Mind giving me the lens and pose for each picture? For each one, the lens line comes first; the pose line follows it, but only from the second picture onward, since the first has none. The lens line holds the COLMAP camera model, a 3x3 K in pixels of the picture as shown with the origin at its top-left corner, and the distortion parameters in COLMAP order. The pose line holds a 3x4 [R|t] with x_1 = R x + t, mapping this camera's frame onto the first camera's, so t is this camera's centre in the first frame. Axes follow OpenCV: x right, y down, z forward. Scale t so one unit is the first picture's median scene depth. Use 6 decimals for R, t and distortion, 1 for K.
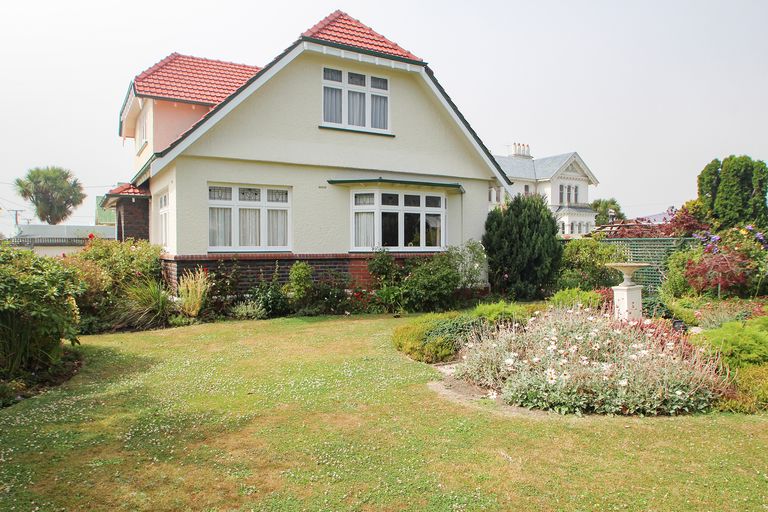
lens RADIAL K [[371.6, 0, 384.0], [0, 371.6, 255.7], [0, 0, 1]] dist [-0.027259, -0.000120]
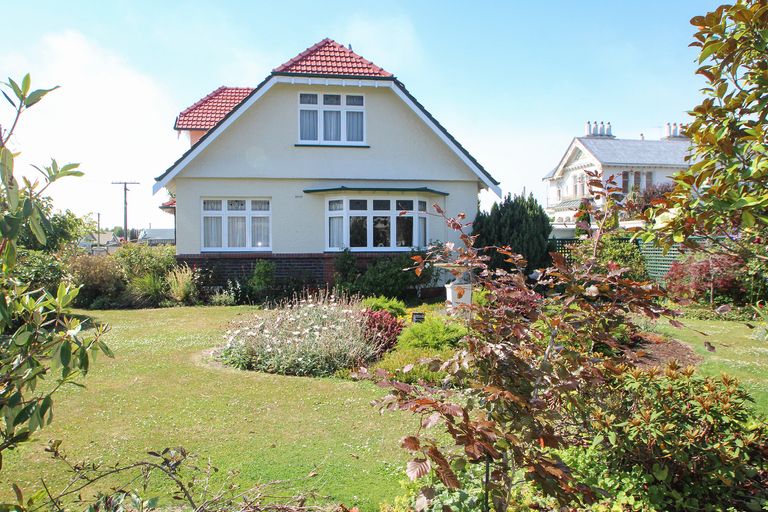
lens RADIAL K [[371.6, 0, 384.0], [0, 371.6, 255.7], [0, 0, 1]] dist [-0.027259, -0.000120]
pose [[0.967368, 0.003969, -0.253346, 0.377682], [-0.003288, 0.999990, 0.003111, -0.002442], [0.253356, -0.002176, 0.967371, -0.062115]]
